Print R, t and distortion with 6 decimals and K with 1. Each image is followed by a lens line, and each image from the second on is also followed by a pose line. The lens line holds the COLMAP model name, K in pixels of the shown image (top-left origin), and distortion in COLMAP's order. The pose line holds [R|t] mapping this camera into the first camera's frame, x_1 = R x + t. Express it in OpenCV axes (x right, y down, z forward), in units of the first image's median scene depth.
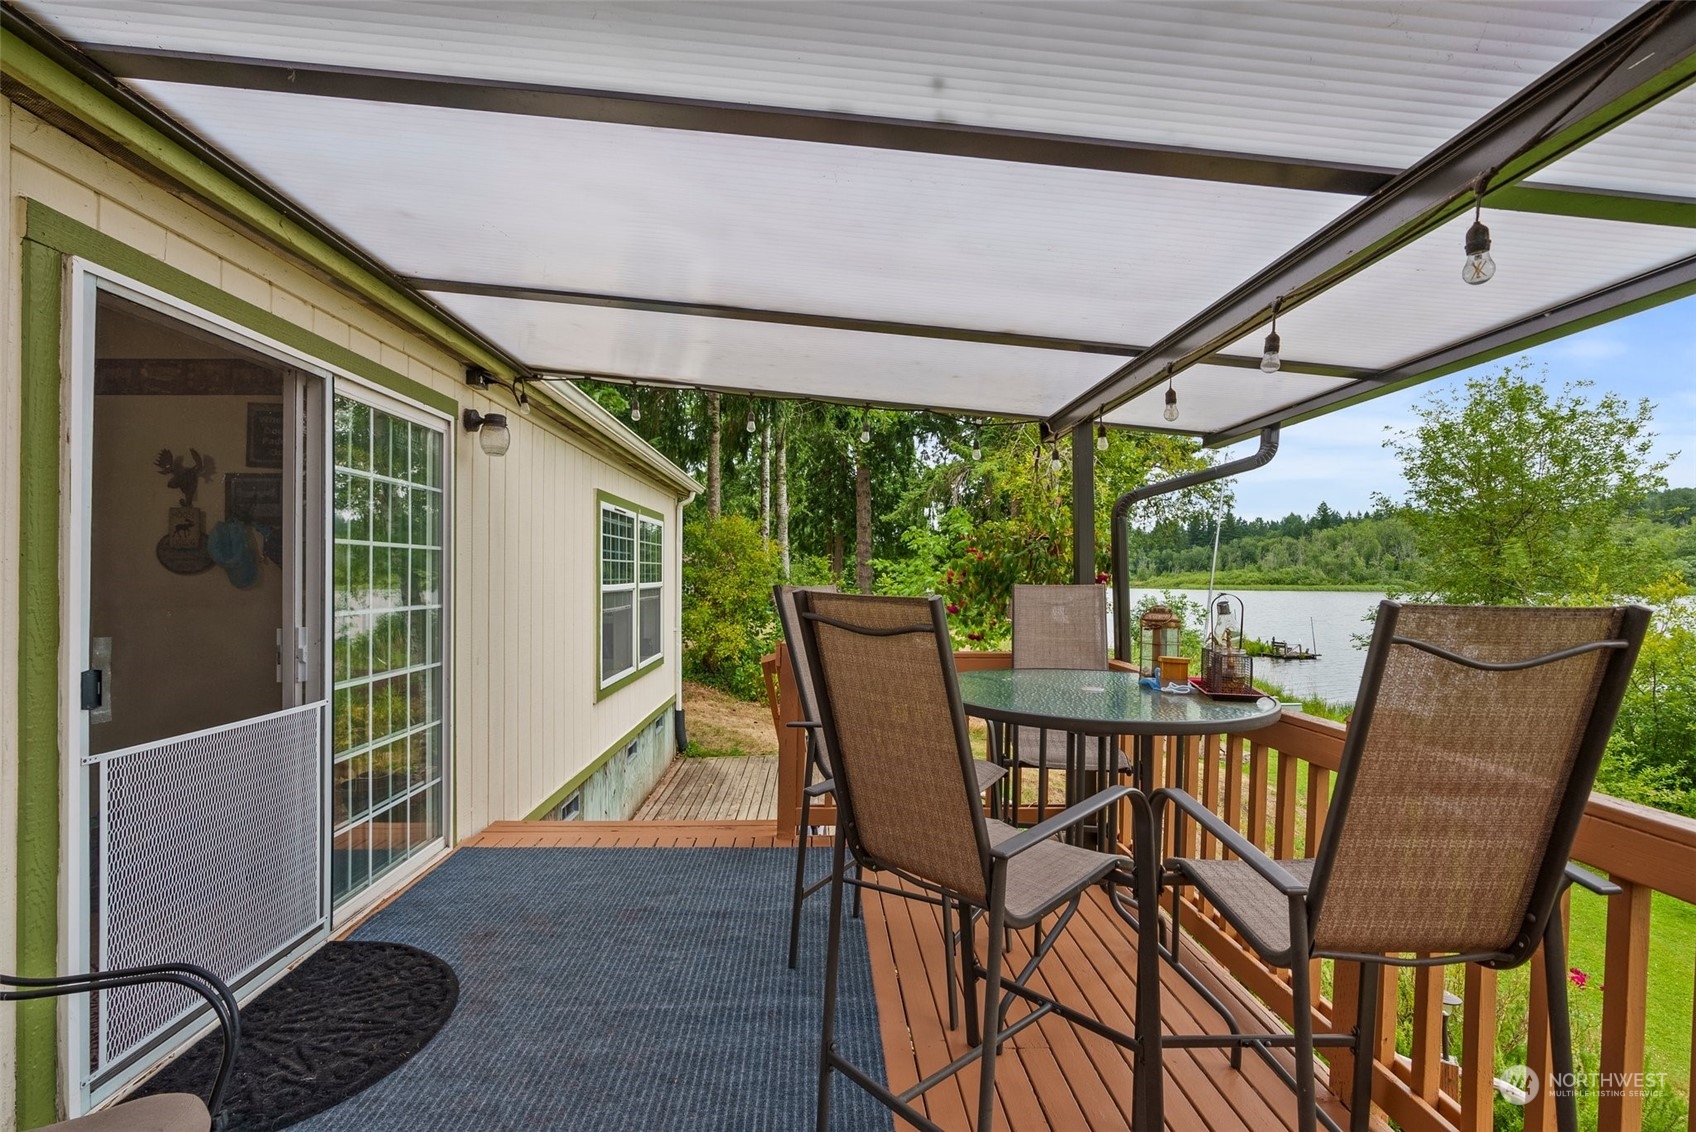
lens RADIAL K [[775.2, 0, 847.2], [0, 775.2, 573.6], [0, 0, 1]] dist [-0.005017, 0.000286]
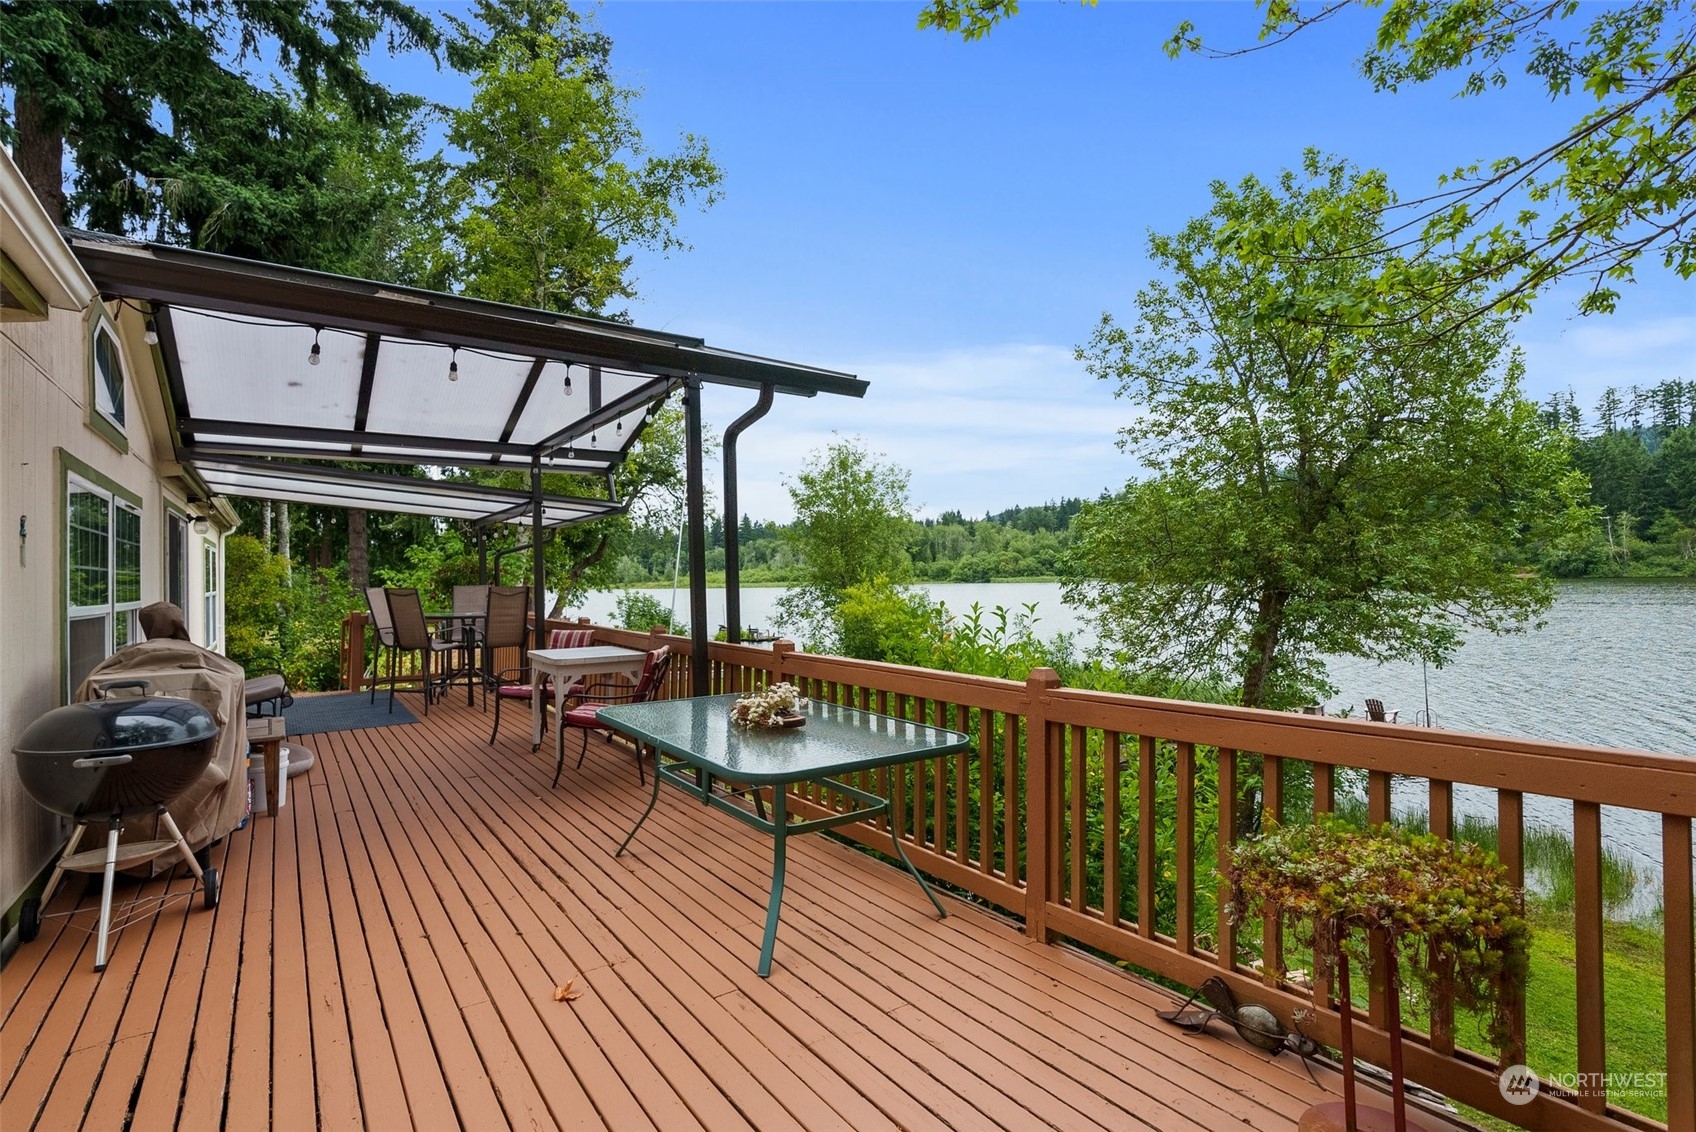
lens RADIAL K [[775.2, 0, 848.8], [0, 775.2, 562.7], [0, 0, 1]] dist [-0.005017, 0.000286]
pose [[0.829392, -0.009099, 0.558593, -0.030887], [0.018087, 0.999781, -0.010568, -0.003438], [-0.558374, 0.018868, 0.829375, -0.408298]]
